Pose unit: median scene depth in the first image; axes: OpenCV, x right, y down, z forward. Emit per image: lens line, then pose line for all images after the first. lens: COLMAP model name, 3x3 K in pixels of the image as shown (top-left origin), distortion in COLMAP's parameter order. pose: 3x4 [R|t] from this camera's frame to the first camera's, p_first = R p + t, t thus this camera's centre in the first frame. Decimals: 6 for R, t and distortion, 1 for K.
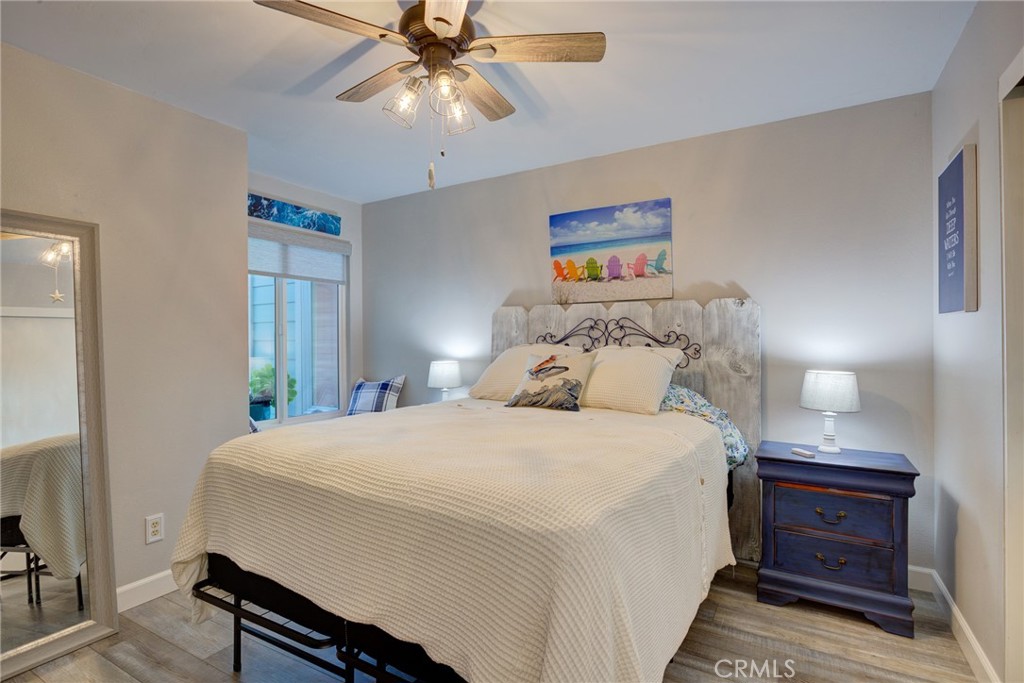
lens RADIAL K [[500.5, 0, 511.1], [0, 500.5, 345.1], [0, 0, 1]] dist [-0.019315, 0.005506]
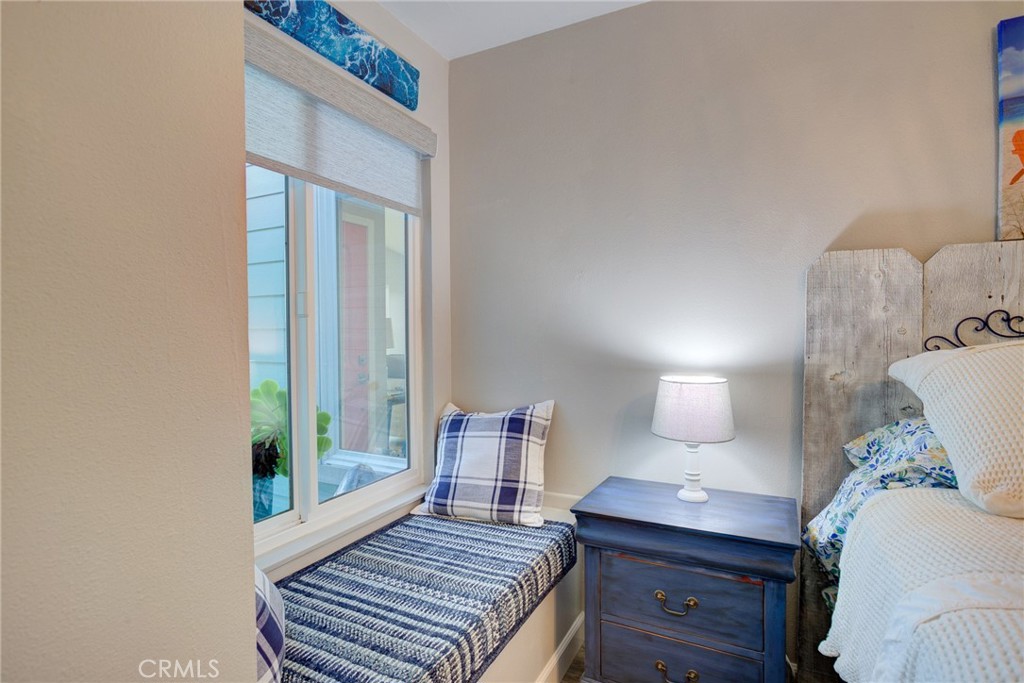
lens RADIAL K [[500.5, 0, 512.0], [0, 500.5, 341.7], [0, 0, 1]] dist [-0.019315, 0.005506]
pose [[0.997811, 0.002765, 0.066077, -0.307422], [-0.003451, 0.999941, 0.010281, -0.001826], [-0.066045, -0.010487, 0.997762, 0.558390]]
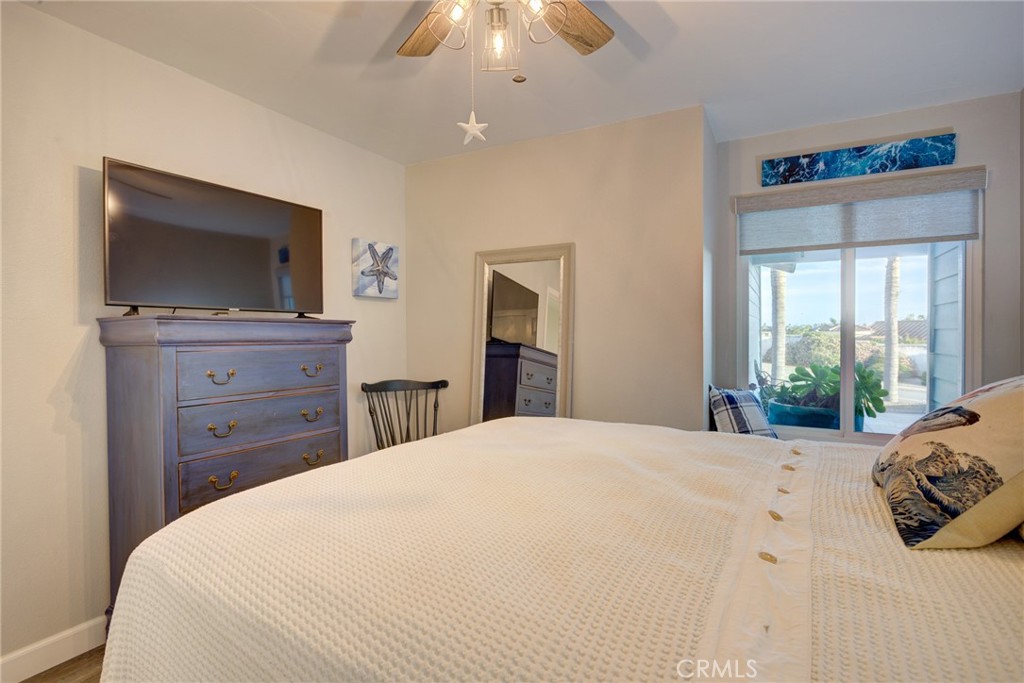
lens RADIAL K [[500.5, 0, 510.2], [0, 500.5, 339.8], [0, 0, 1]] dist [-0.019315, 0.005506]
pose [[0.010162, 0.021385, -0.999720, 0.297643], [-0.011022, 0.999713, 0.021273, -0.005573], [0.999888, 0.010803, 0.010395, 0.479171]]
